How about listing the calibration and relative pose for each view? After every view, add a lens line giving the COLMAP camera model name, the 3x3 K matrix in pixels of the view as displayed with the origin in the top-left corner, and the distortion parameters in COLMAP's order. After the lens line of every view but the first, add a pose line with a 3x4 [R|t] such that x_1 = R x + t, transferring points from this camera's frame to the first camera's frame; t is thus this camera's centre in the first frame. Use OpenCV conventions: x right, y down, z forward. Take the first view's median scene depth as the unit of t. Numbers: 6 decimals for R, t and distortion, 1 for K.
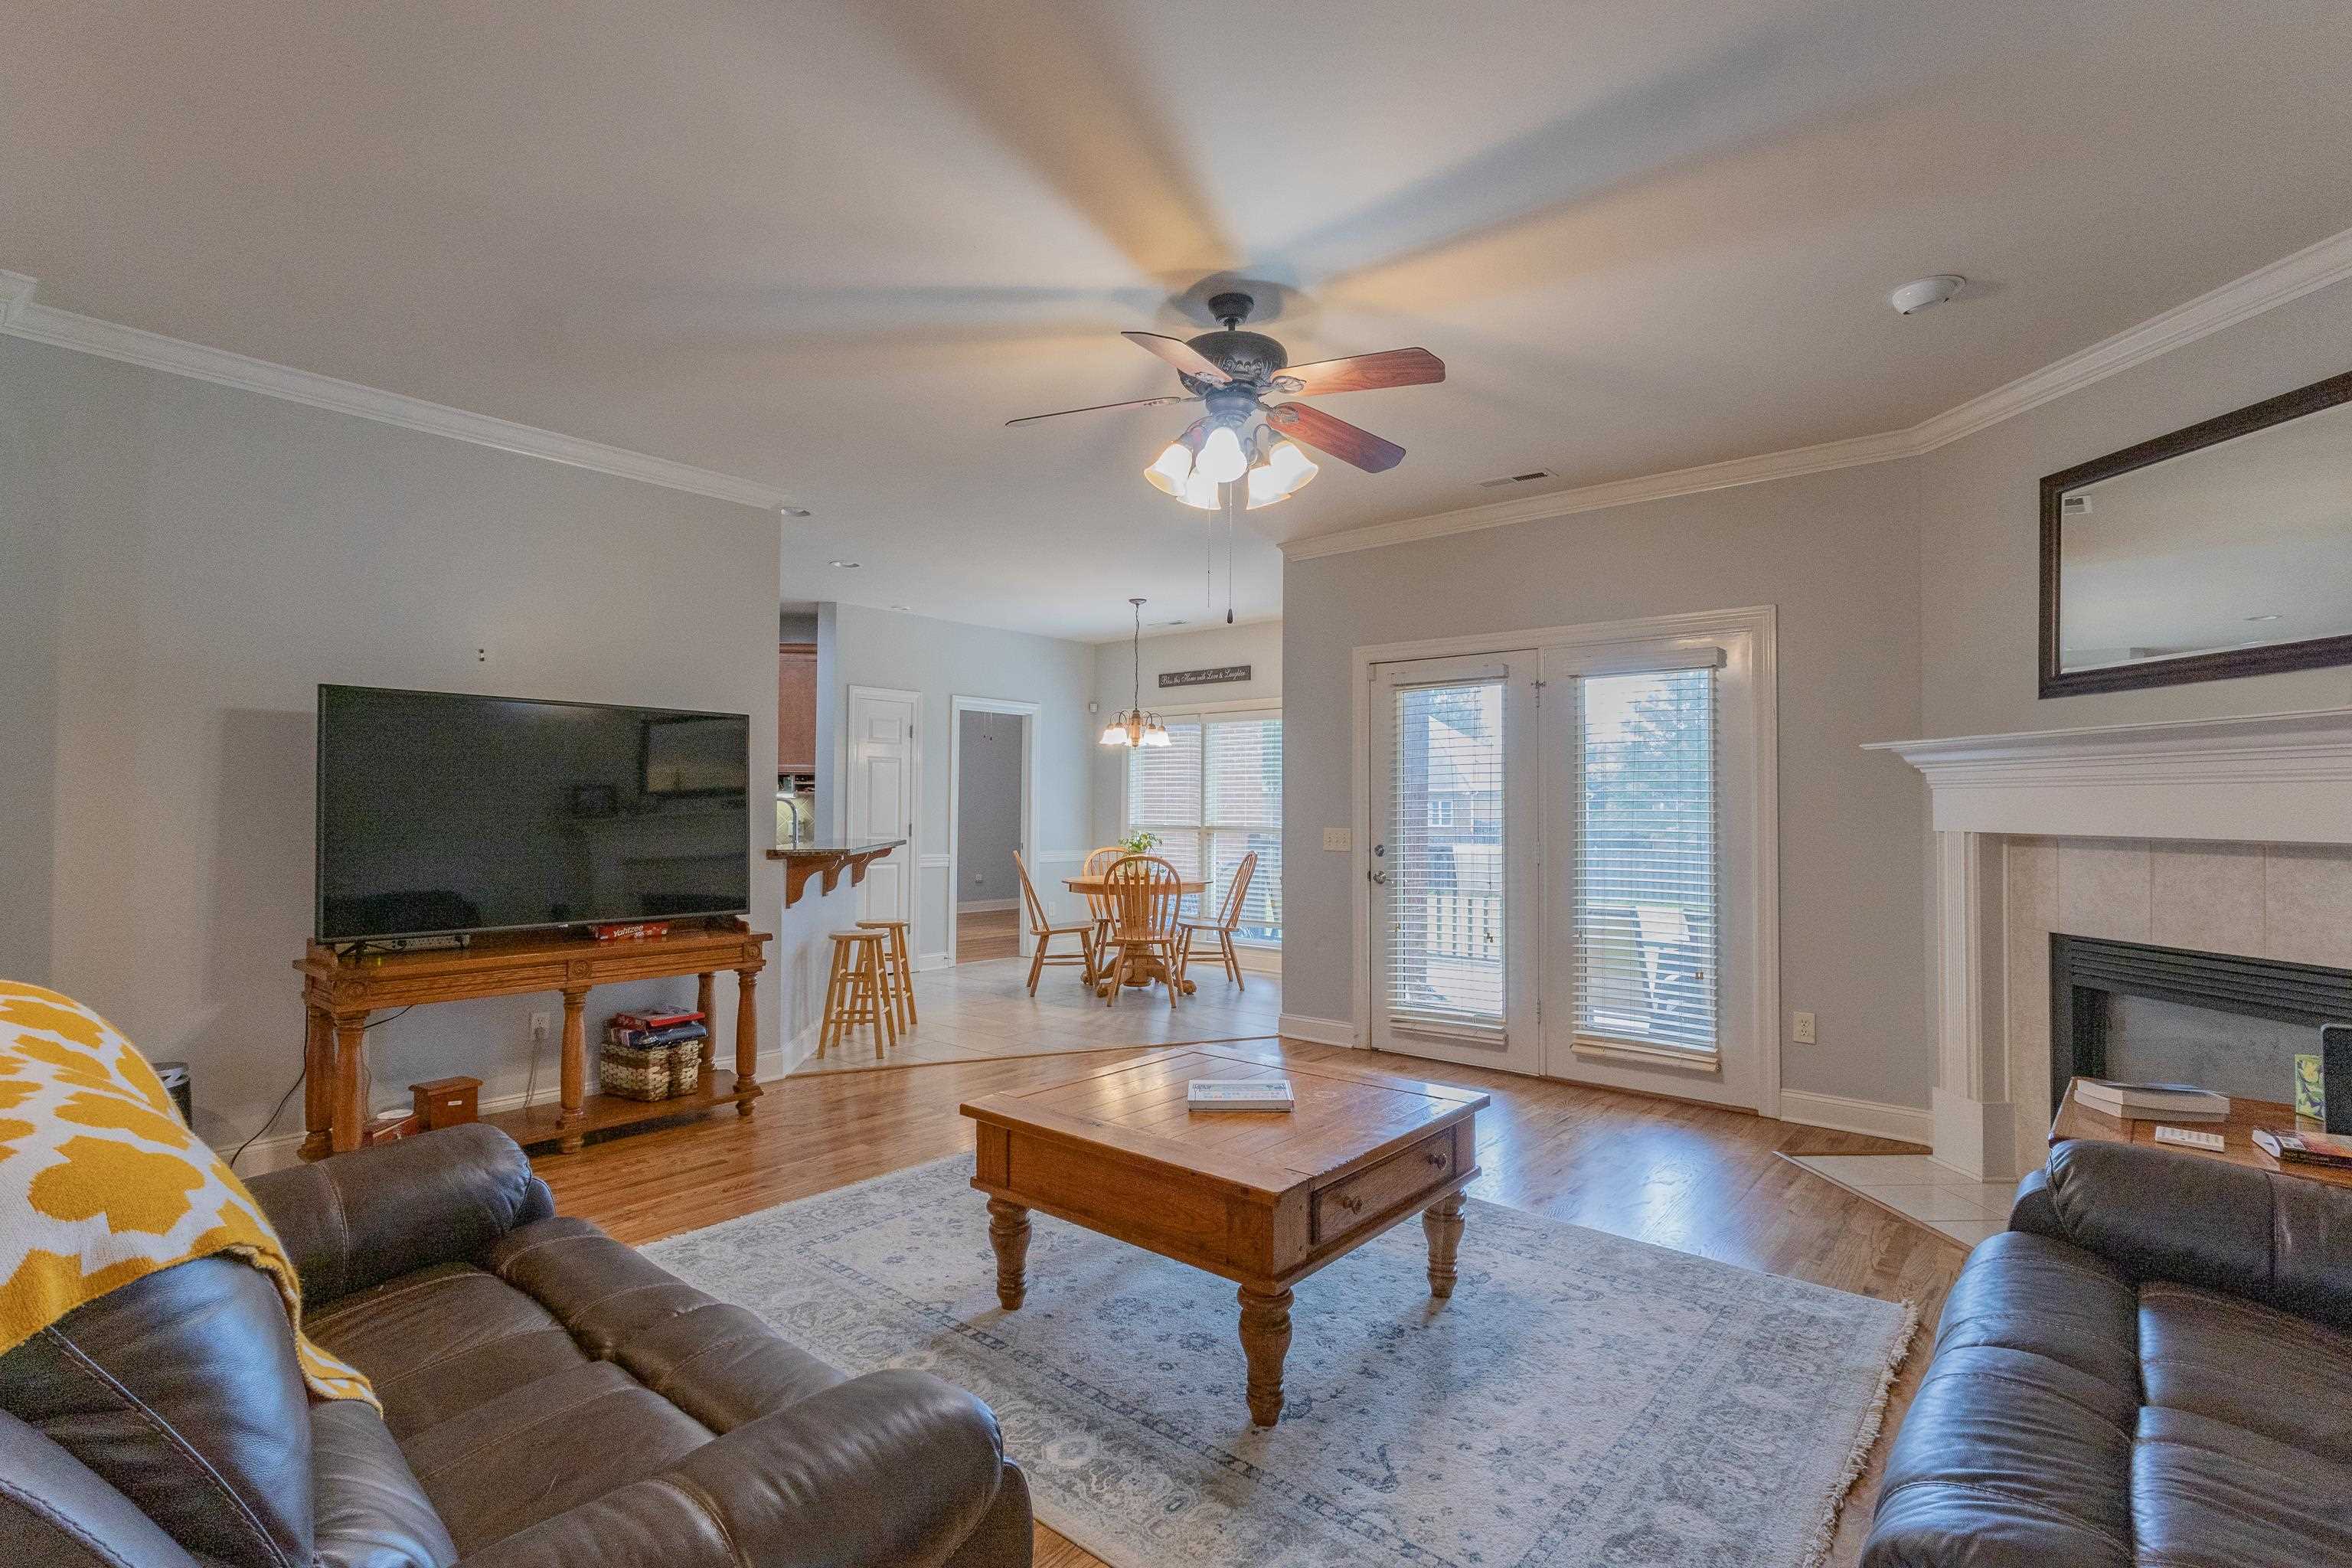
lens RADIAL K [[1083.3, 0, 1185.3], [0, 1083.3, 790.6], [0, 0, 1]] dist [0.000800, 0.000535]
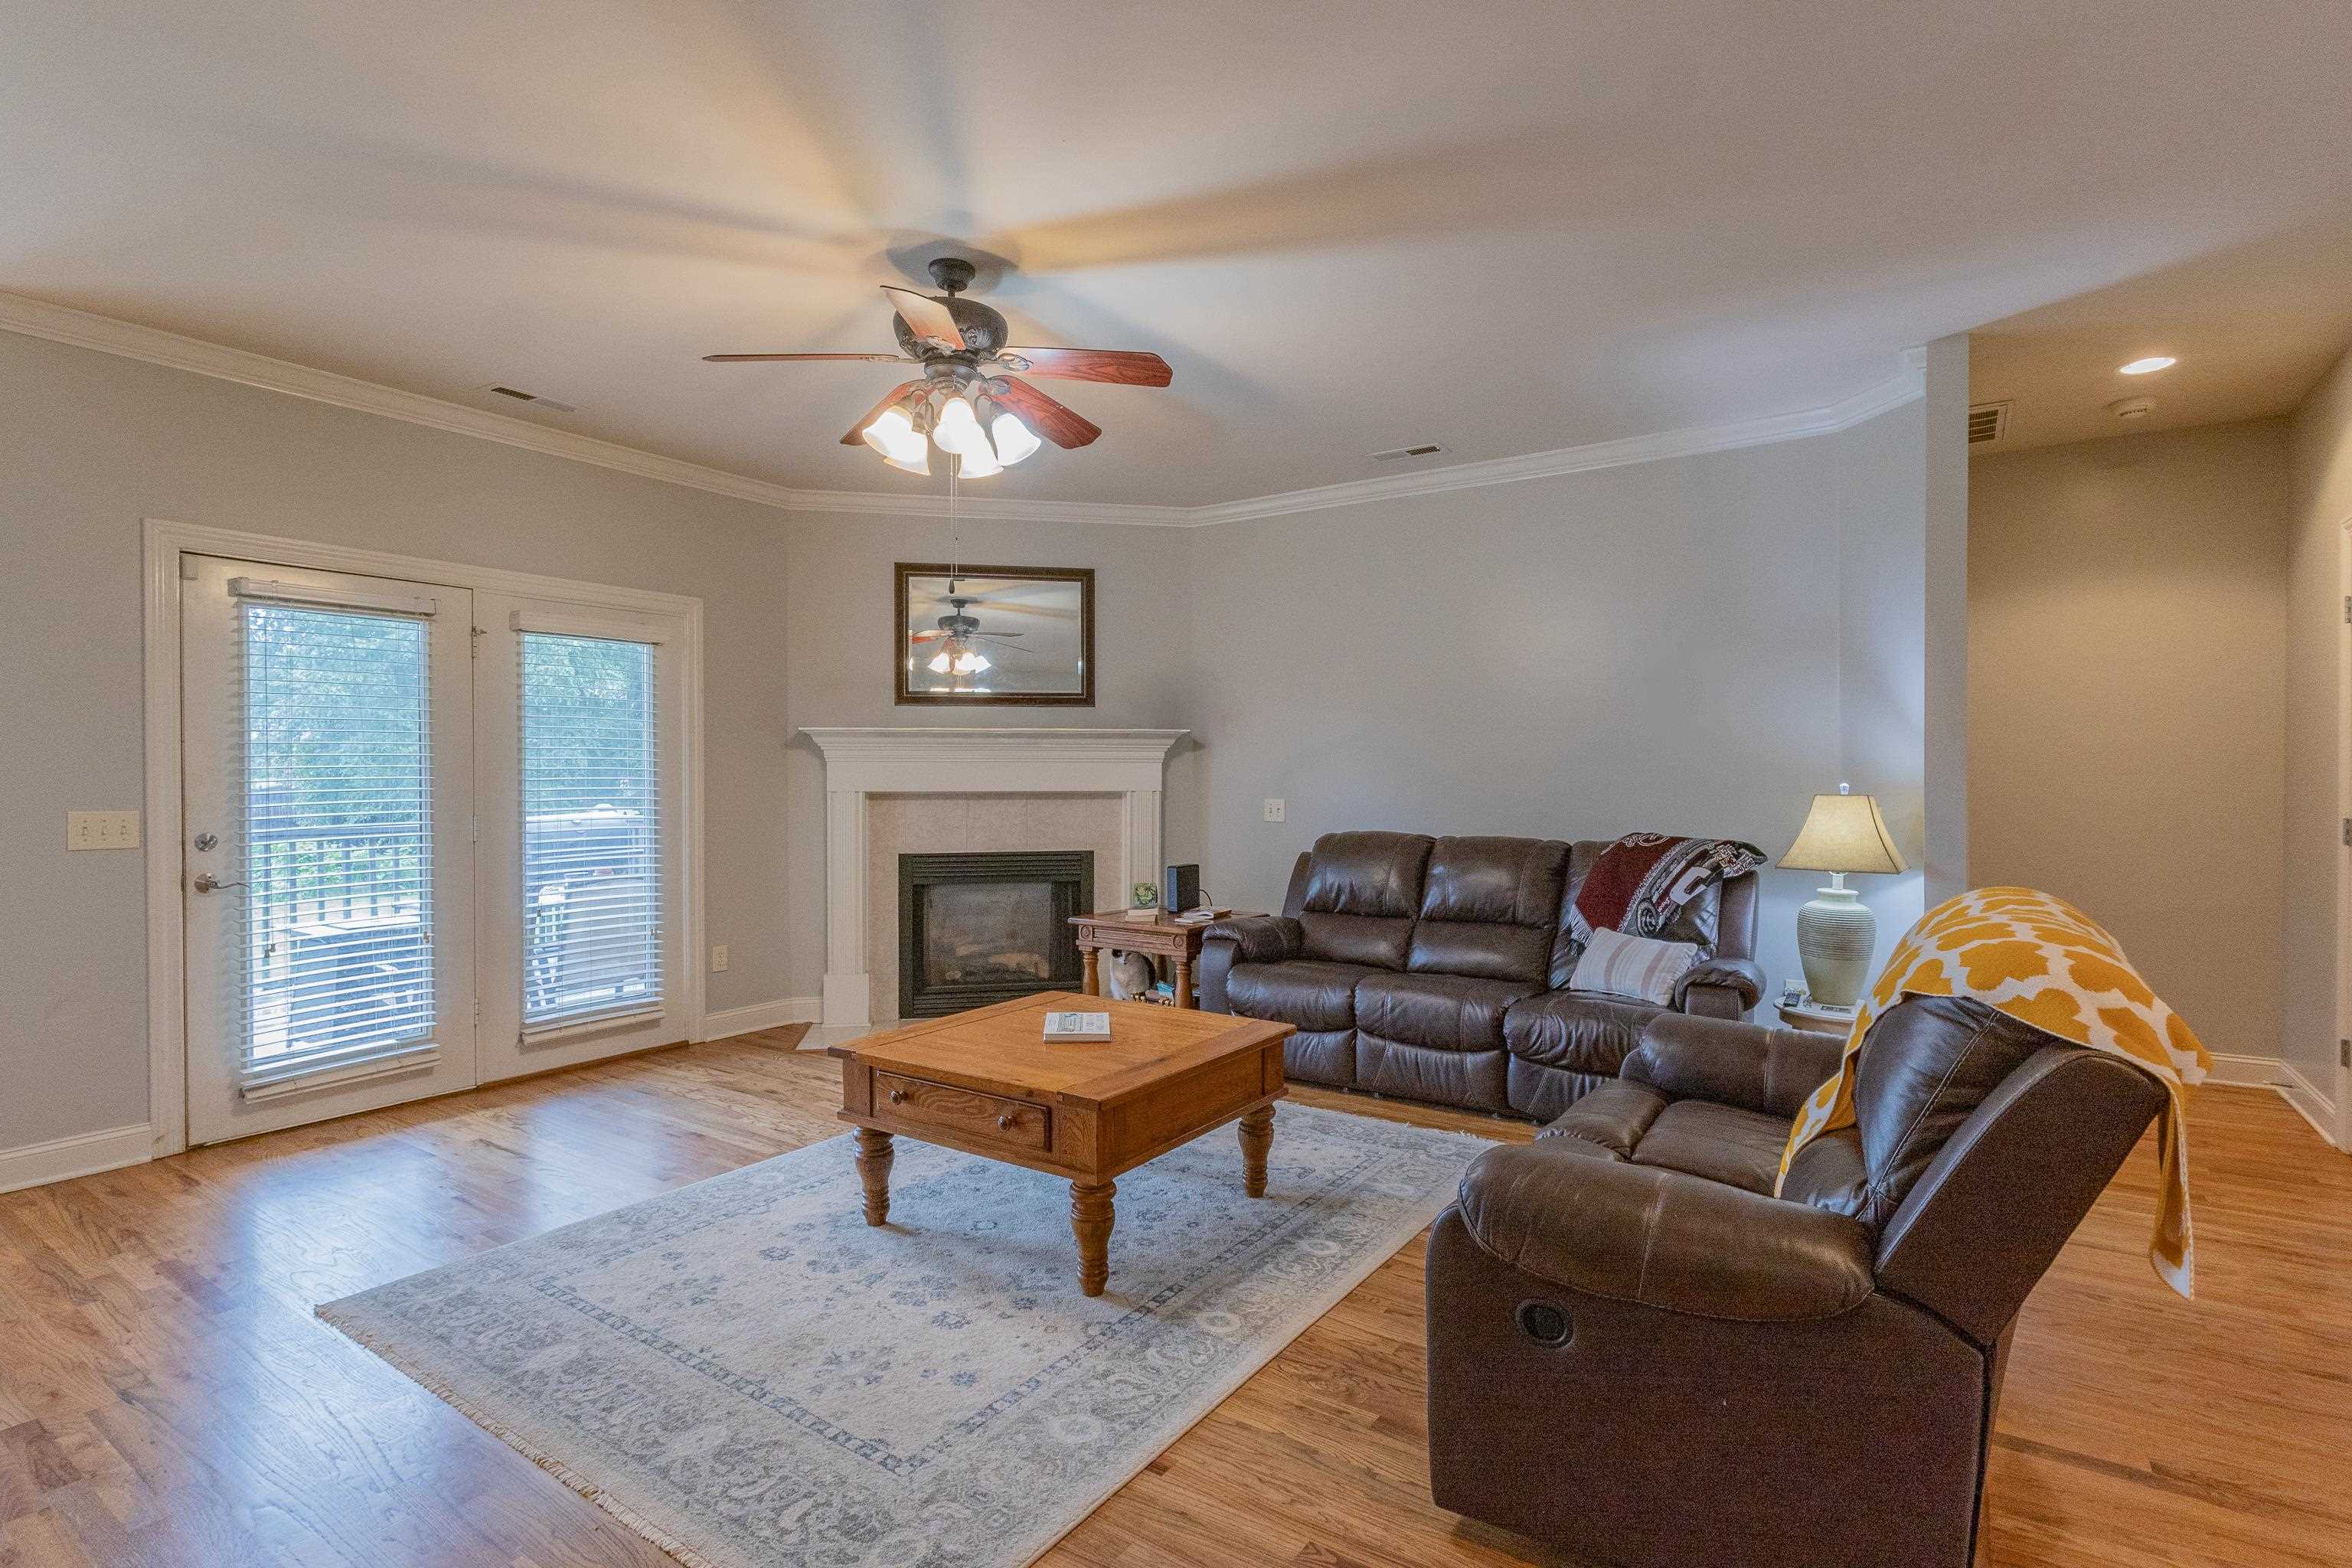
lens RADIAL K [[1083.3, 0, 1185.3], [0, 1083.3, 790.6], [0, 0, 1]] dist [0.000800, 0.000535]
pose [[-0.080613, -0.018270, 0.996578, -0.797115], [-0.016519, 0.999719, 0.016991, 0.004987], [-0.996609, -0.015093, -0.080893, 0.708947]]
